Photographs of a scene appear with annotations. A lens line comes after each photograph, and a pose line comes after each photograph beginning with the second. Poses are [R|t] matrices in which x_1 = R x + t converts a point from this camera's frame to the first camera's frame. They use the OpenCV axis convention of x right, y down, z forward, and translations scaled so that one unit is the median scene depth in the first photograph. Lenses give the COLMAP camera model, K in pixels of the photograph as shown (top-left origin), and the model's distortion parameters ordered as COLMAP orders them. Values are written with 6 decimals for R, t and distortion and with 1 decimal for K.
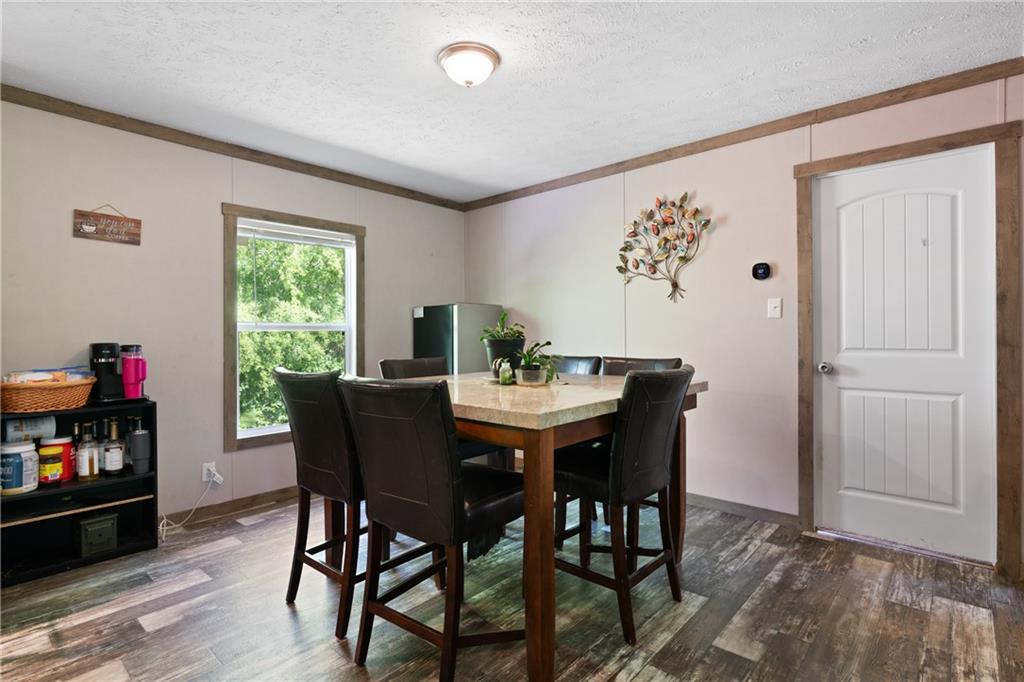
lens RADIAL K [[522.0, 0, 510.8], [0, 522.0, 335.3], [0, 0, 1]] dist [0.016682, -0.000450]
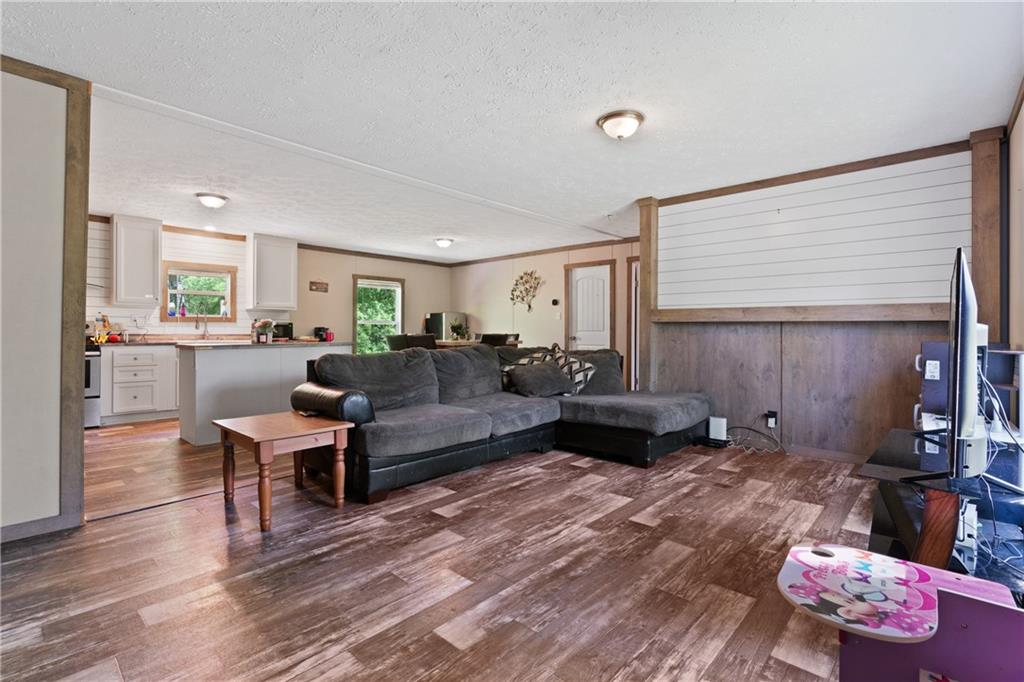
lens RADIAL K [[480.4, 0, 513.3], [0, 480.4, 336.3], [0, 0, 1]] dist [0.001816, 0.000866]
pose [[0.999983, 0.005347, -0.002169, 0.246424], [-0.005326, 0.999940, 0.009554, 0.027633], [0.002220, -0.009542, 0.999952, -1.346422]]
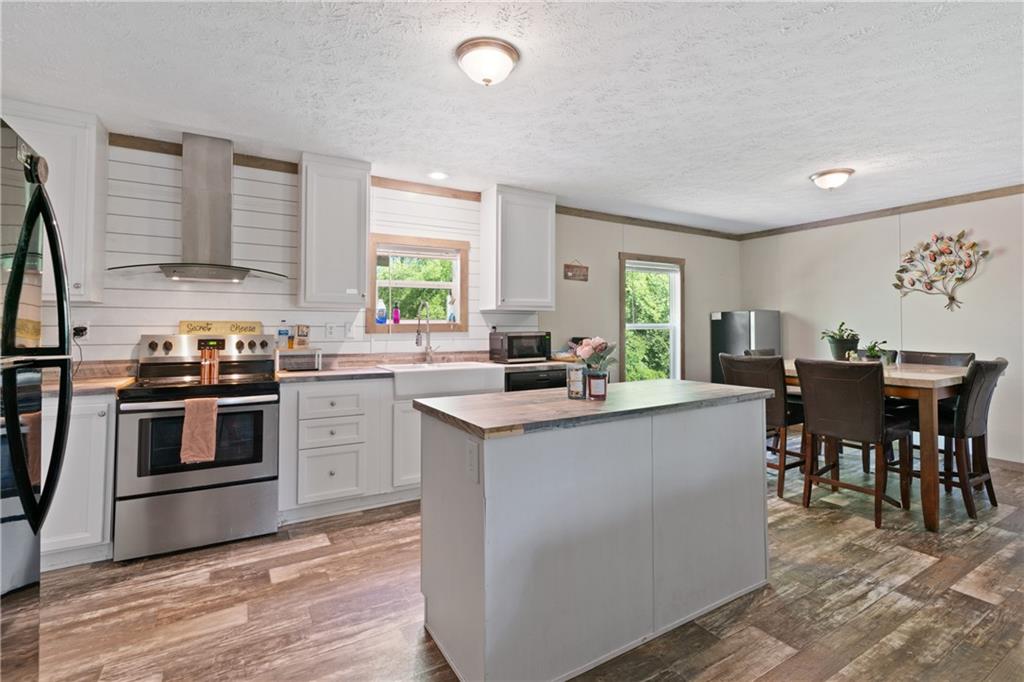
lens RADIAL K [[470.6, 0, 510.6], [0, 470.6, 321.8], [0, 0, 1]] dist [-0.001730, 0.000426]
pose [[0.958566, 0.004413, -0.284836, -0.442684], [-0.005599, 0.999979, -0.003350, -0.025721], [0.284815, 0.004806, 0.958571, -0.500913]]
